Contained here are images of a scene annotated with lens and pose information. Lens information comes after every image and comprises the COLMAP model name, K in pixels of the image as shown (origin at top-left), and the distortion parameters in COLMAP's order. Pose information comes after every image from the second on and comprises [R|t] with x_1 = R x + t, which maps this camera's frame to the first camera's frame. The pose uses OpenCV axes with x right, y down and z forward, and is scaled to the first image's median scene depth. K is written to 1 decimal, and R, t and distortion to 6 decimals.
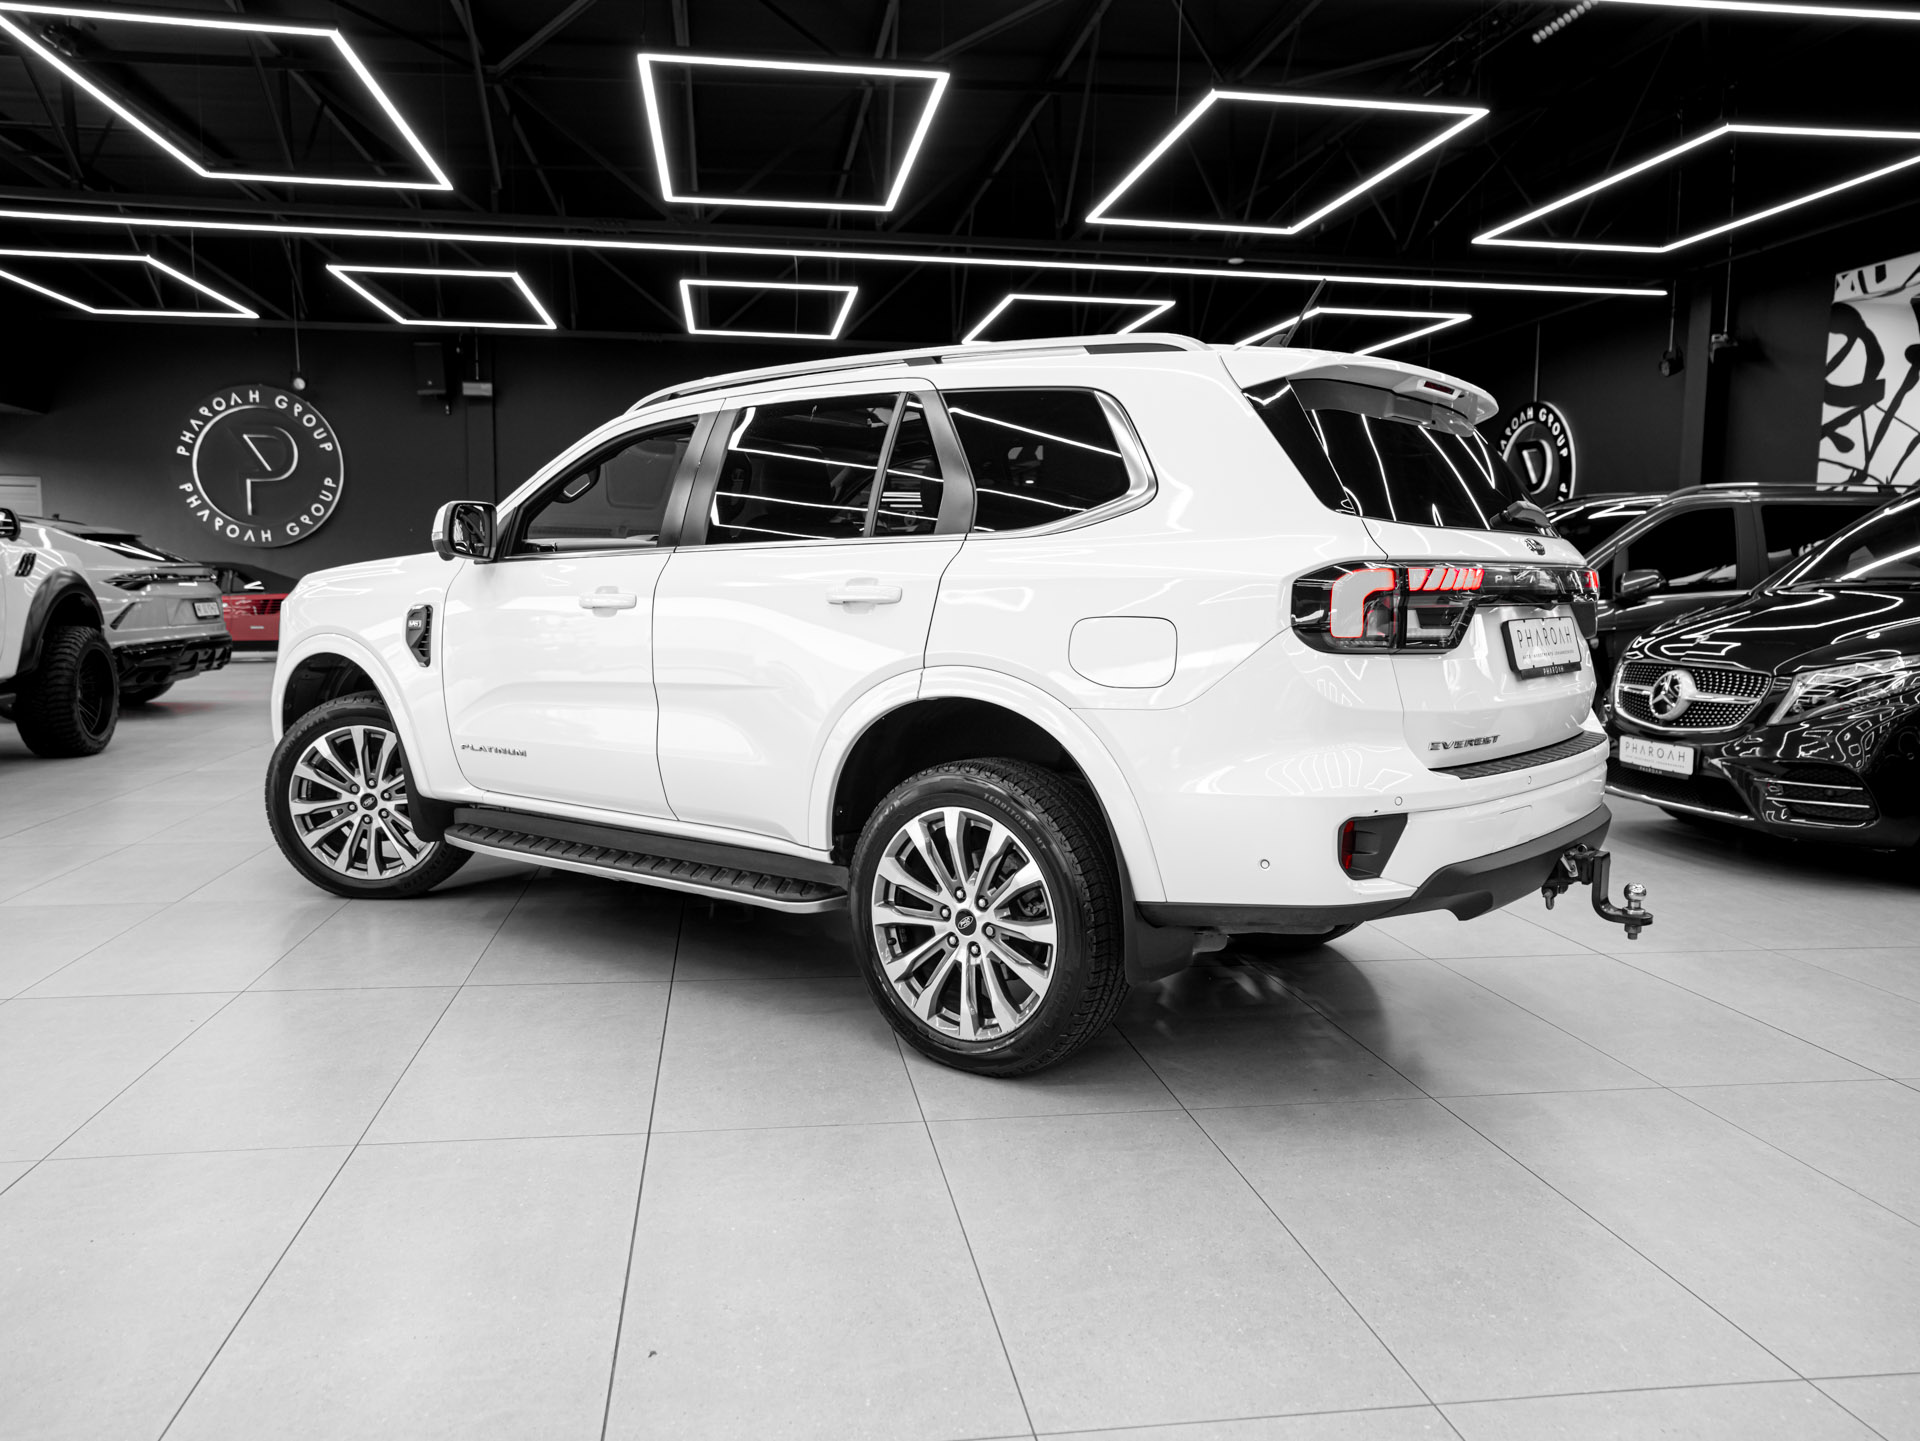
lens RADIAL K [[1452.2, 0, 961.0], [0, 1452.2, 715.1], [0, 0, 1]] dist [-0.029501, 0.069661]
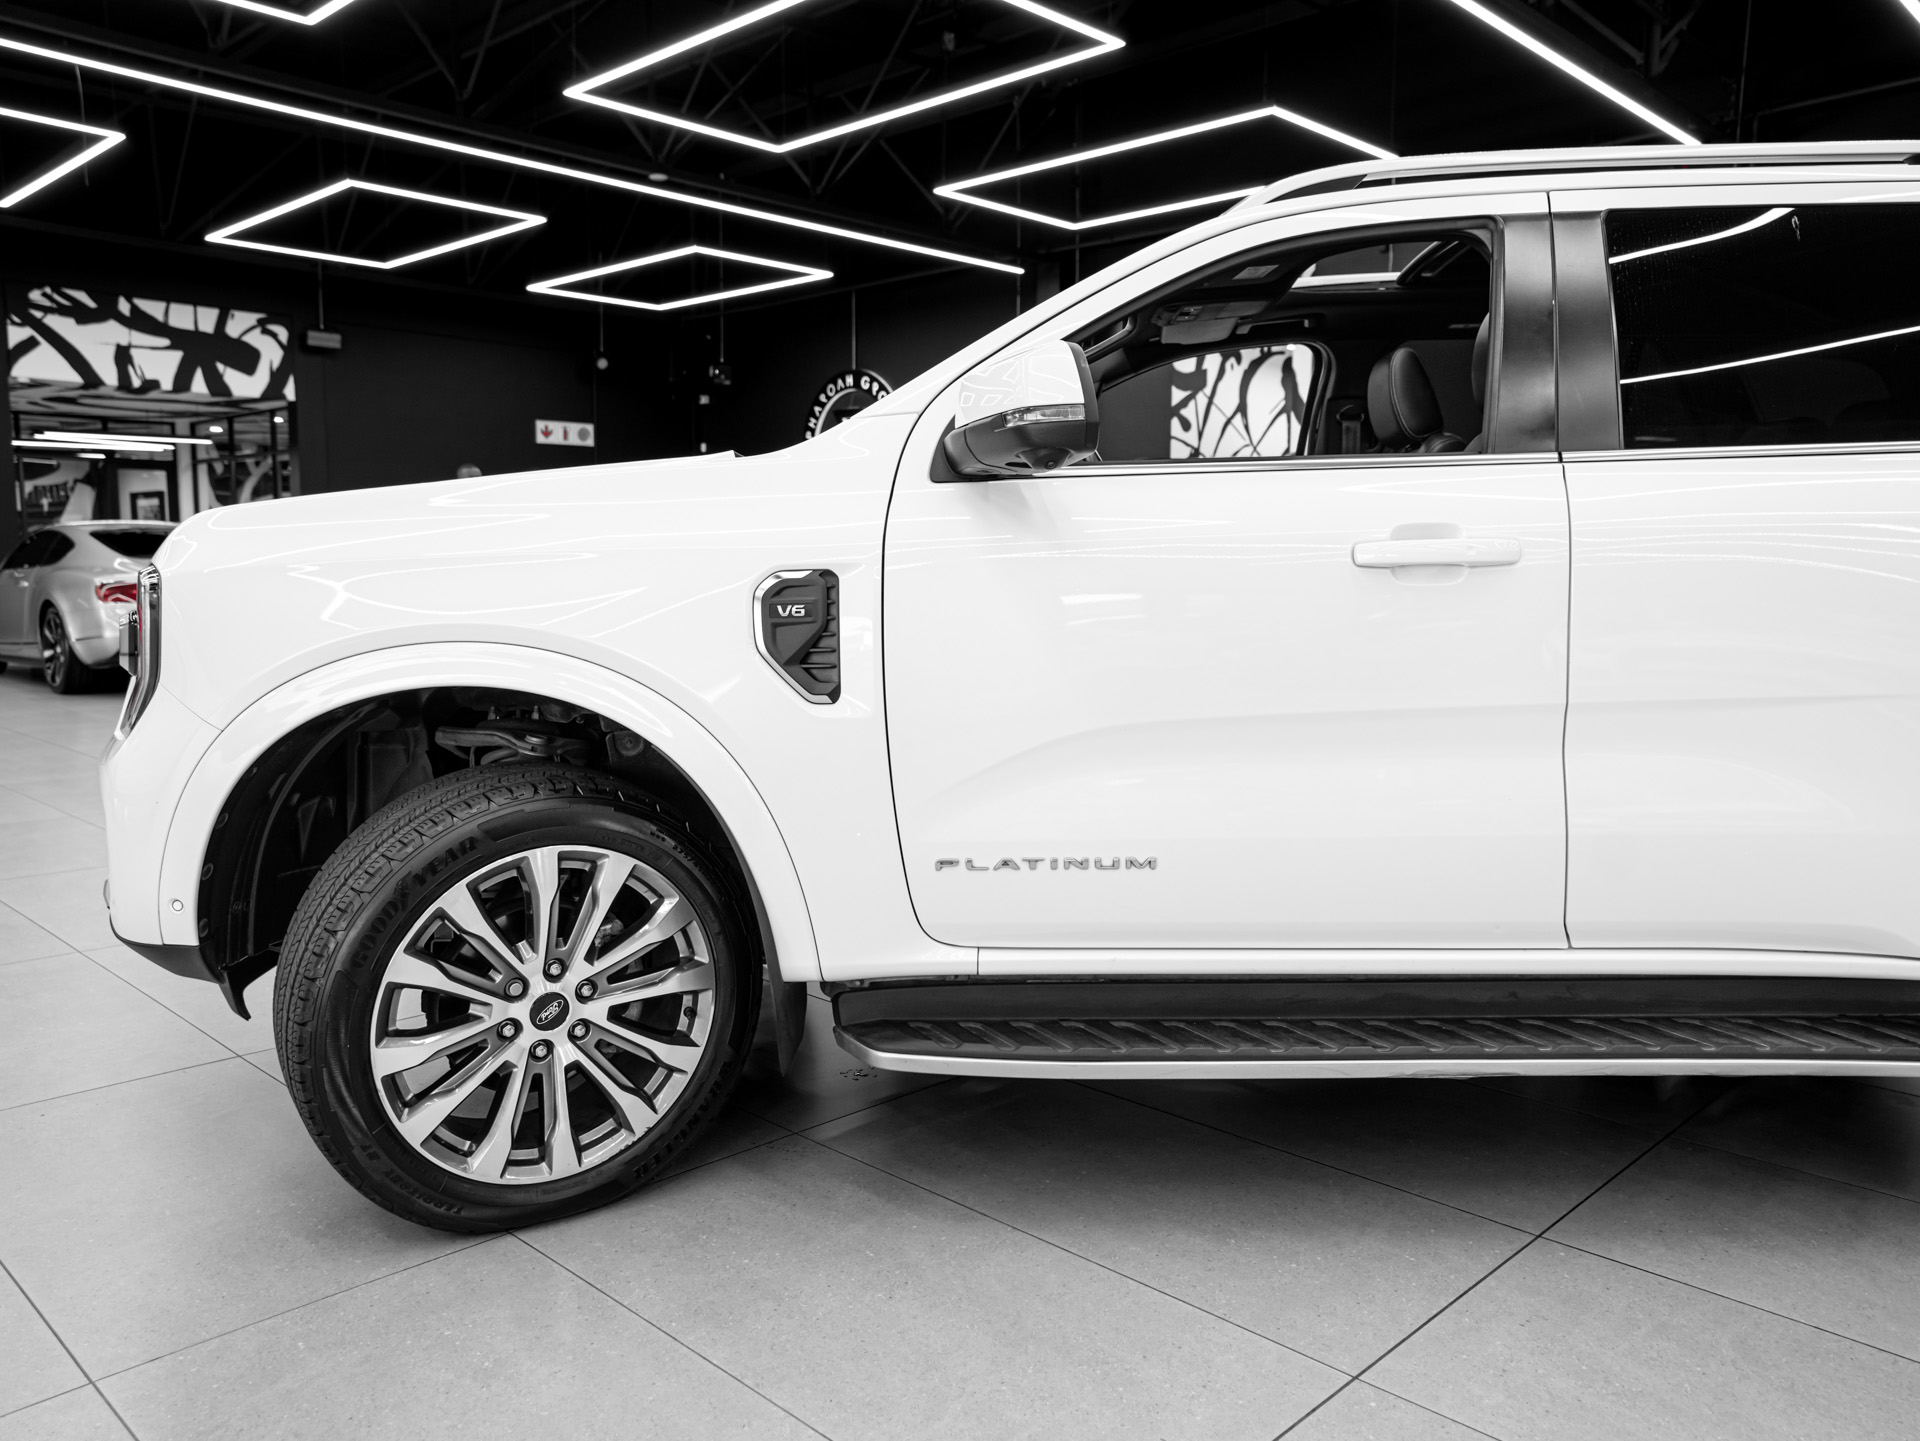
lens RADIAL K [[1454.2, 0, 957.4], [0, 1454.2, 717.5], [0, 0, 1]] dist [-0.032014, 0.074825]
pose [[0.799567, -0.071929, 0.596254, -0.573071], [0.061017, 0.997394, 0.038497, -0.041352], [-0.597469, 0.005601, 0.801872, 0.564072]]
